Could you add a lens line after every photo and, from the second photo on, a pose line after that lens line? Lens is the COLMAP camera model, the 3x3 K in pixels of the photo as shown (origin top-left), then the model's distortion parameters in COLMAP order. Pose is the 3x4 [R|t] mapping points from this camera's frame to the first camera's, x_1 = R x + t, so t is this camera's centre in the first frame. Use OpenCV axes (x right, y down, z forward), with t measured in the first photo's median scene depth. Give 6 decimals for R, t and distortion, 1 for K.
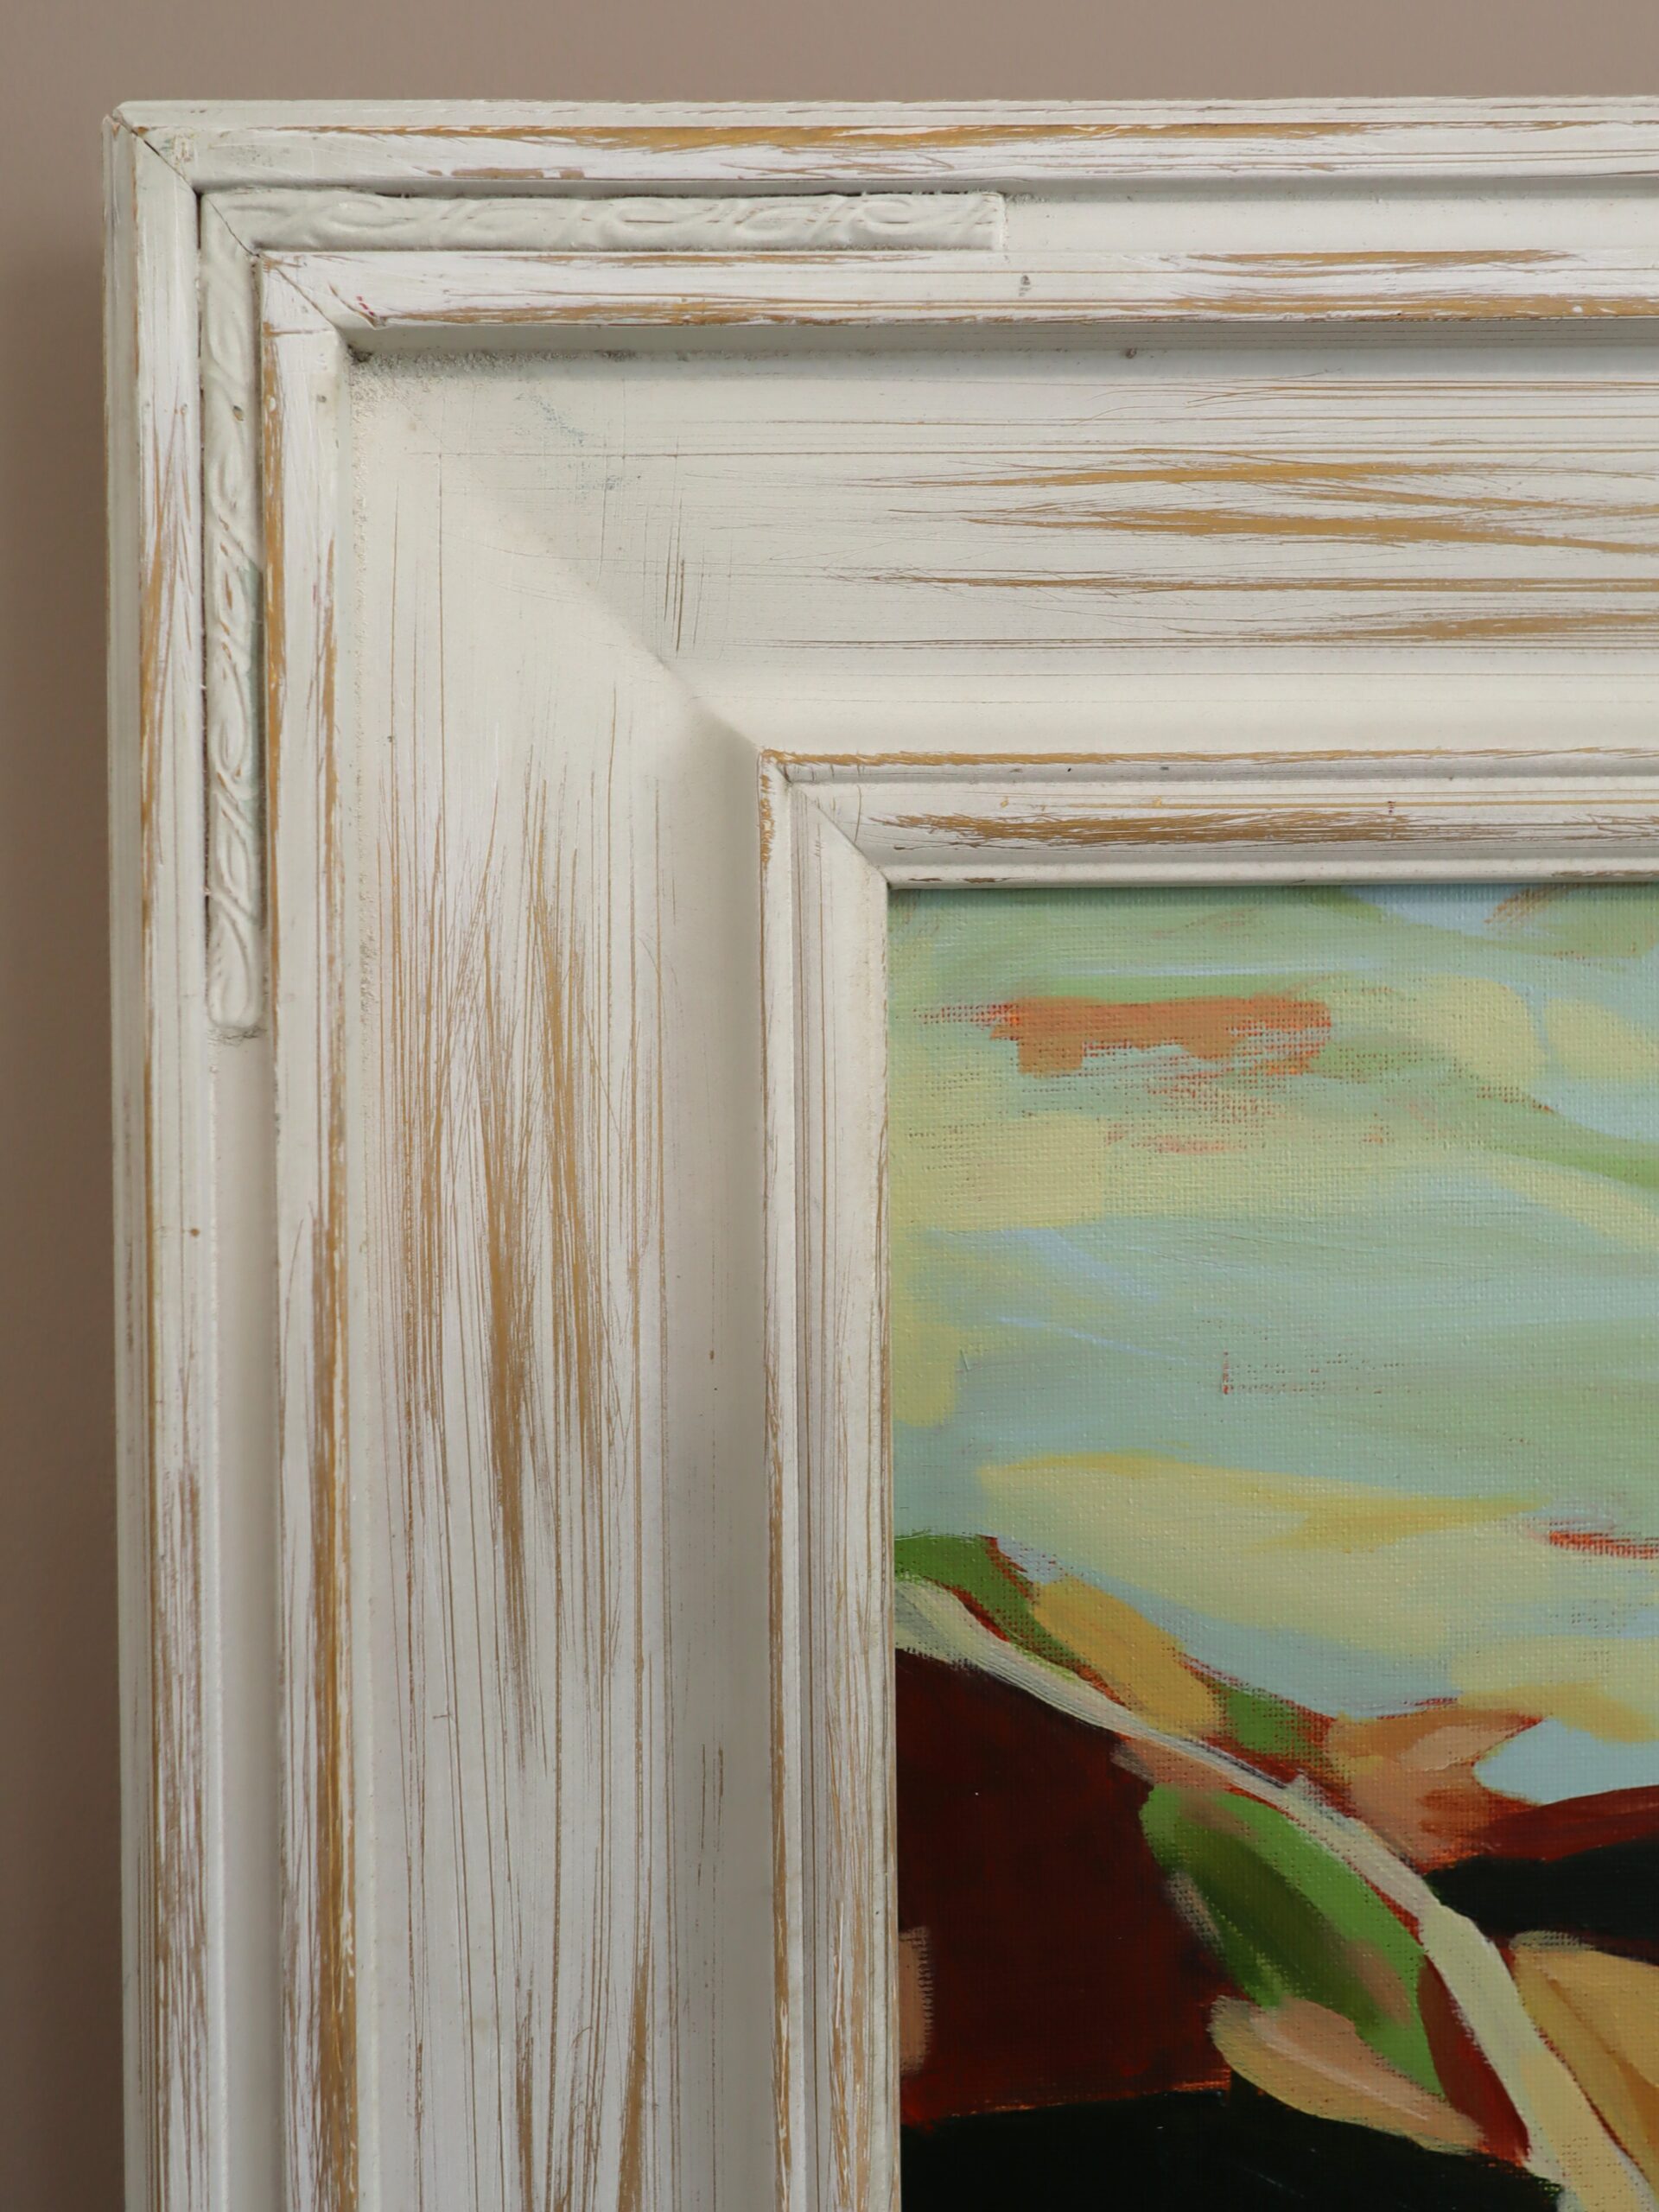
lens RADIAL K [[1884.3, 0, 829.5], [0, 1884.3, 1106.0], [0, 0, 1]] dist [0.023767, -0.044262]
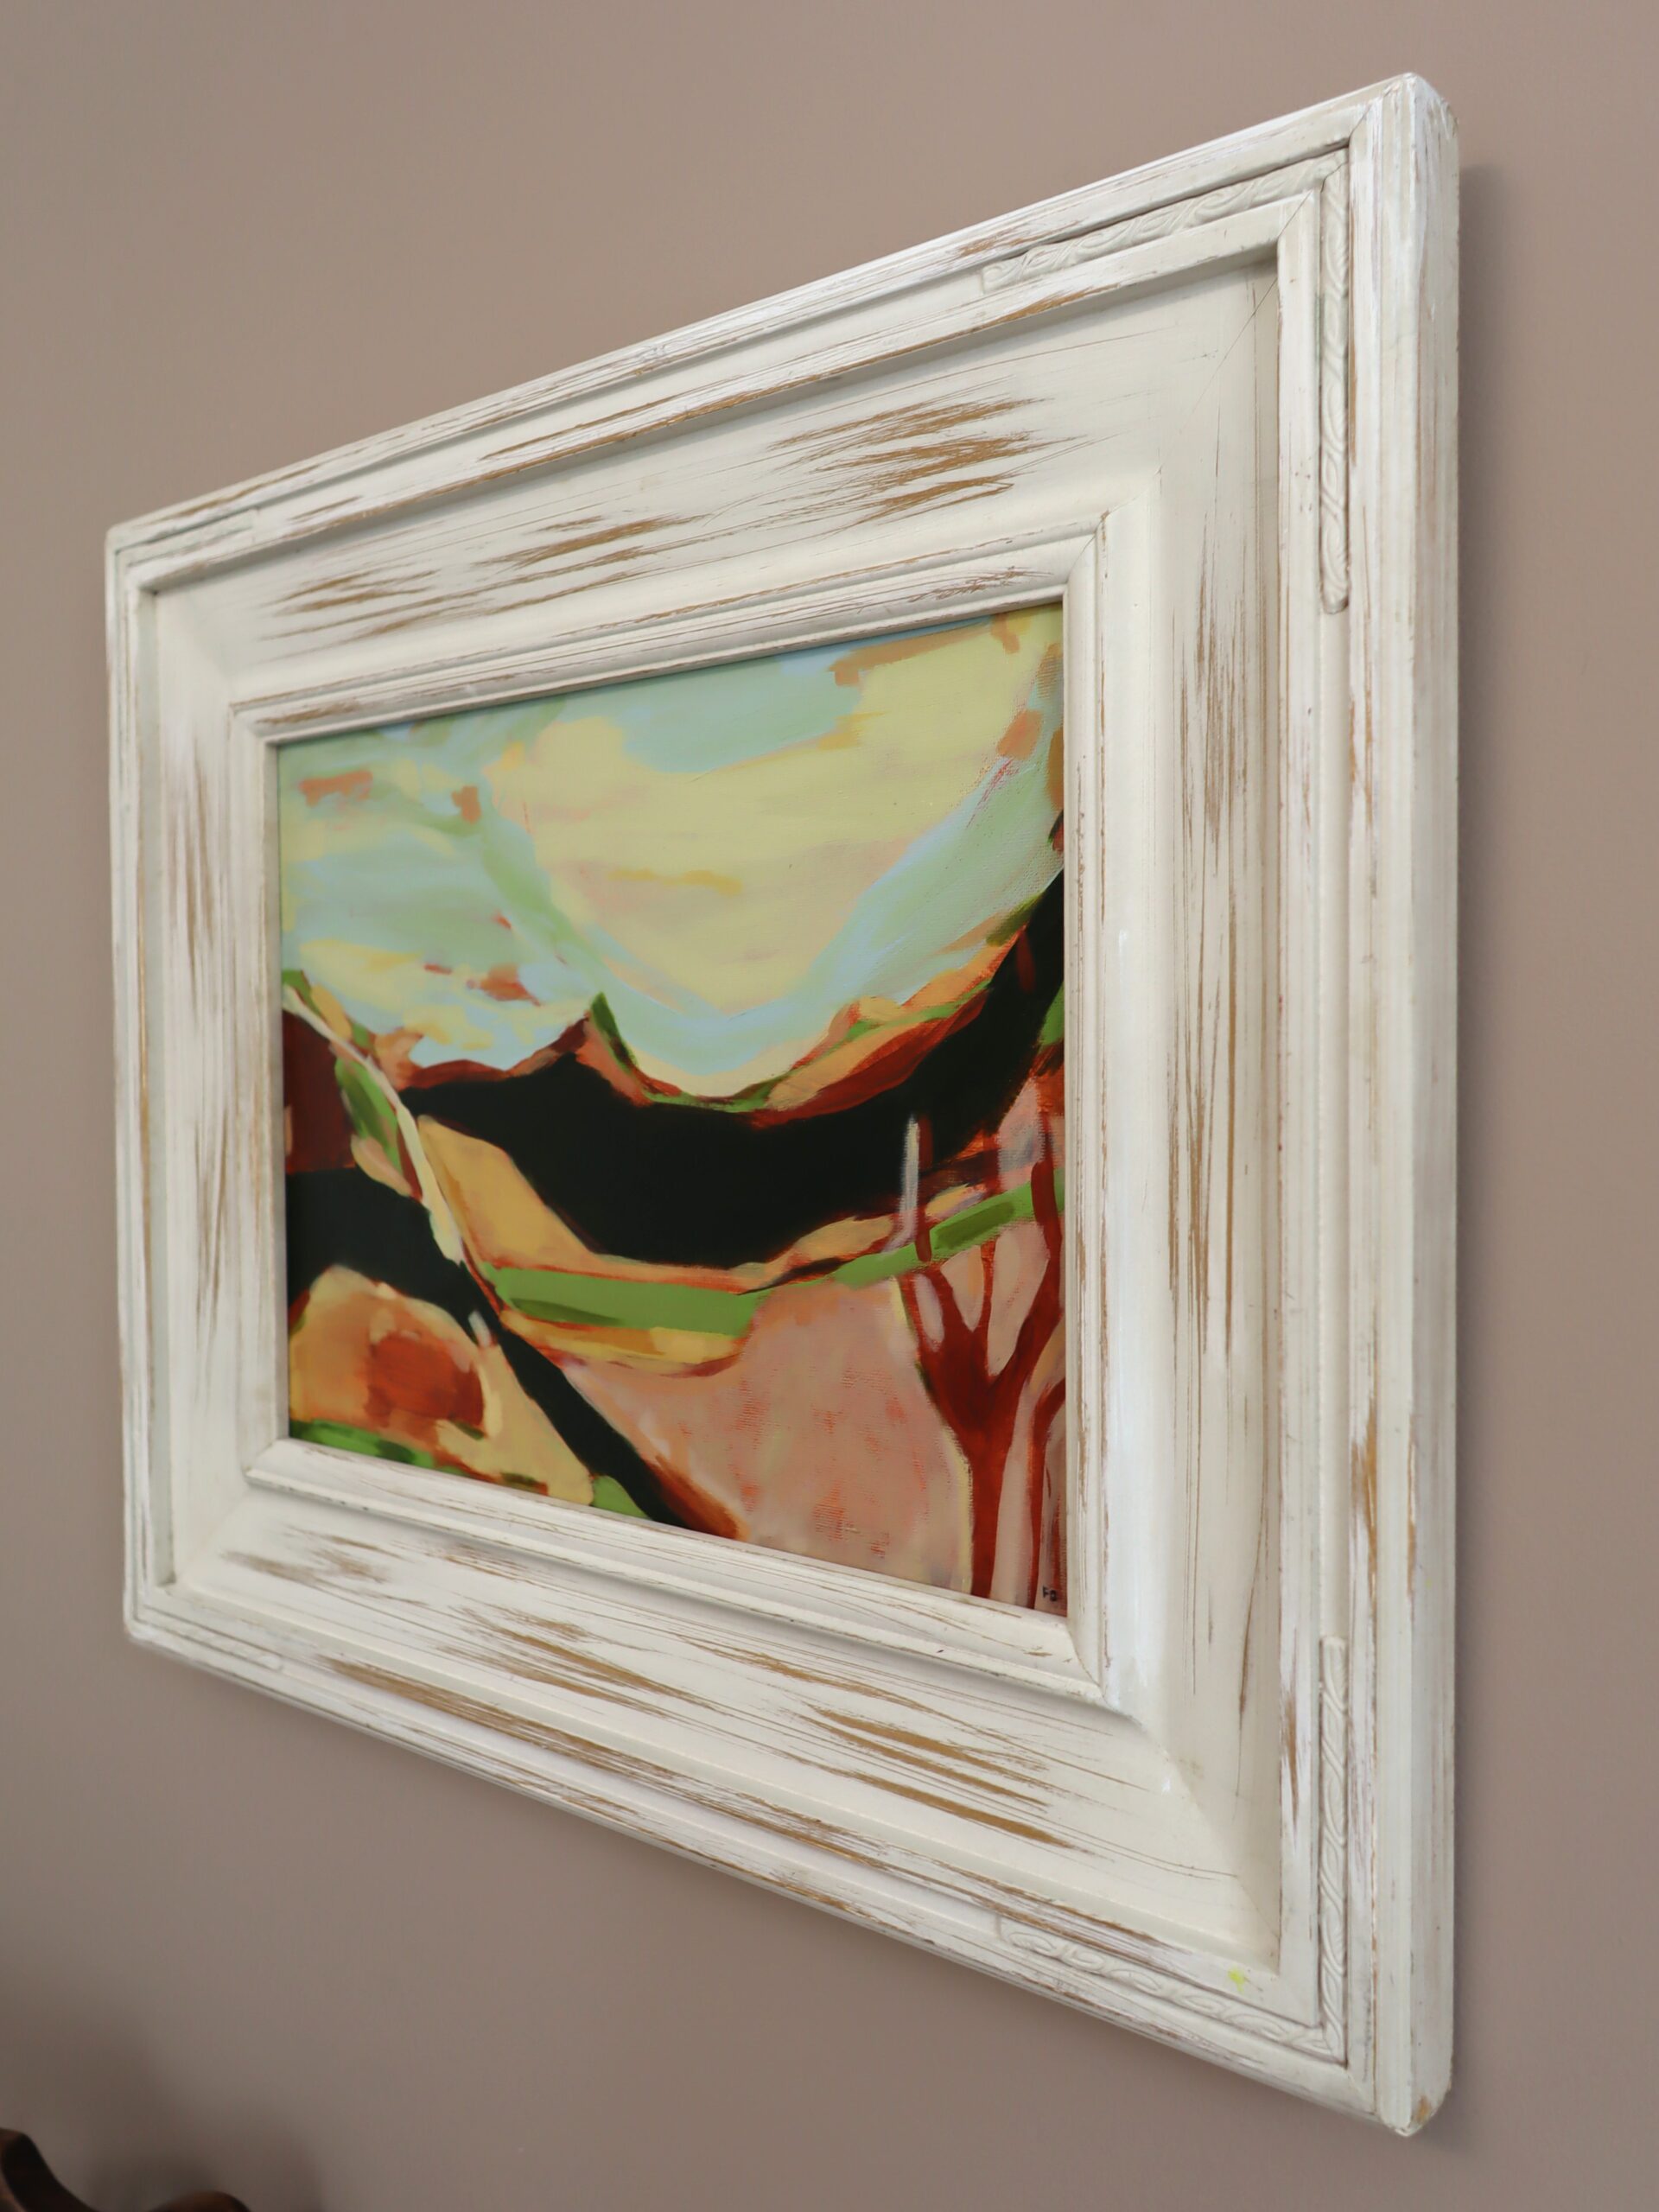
lens RADIAL K [[1884.3, 0, 829.5], [0, 1884.3, 1106.0], [0, 0, 1]] dist [0.023767, -0.044262]
pose [[0.750705, 0.030031, -0.659955, 2.680072], [-0.005766, 0.999226, 0.038911, 0.330847], [0.660613, -0.025405, 0.750297, -0.648980]]
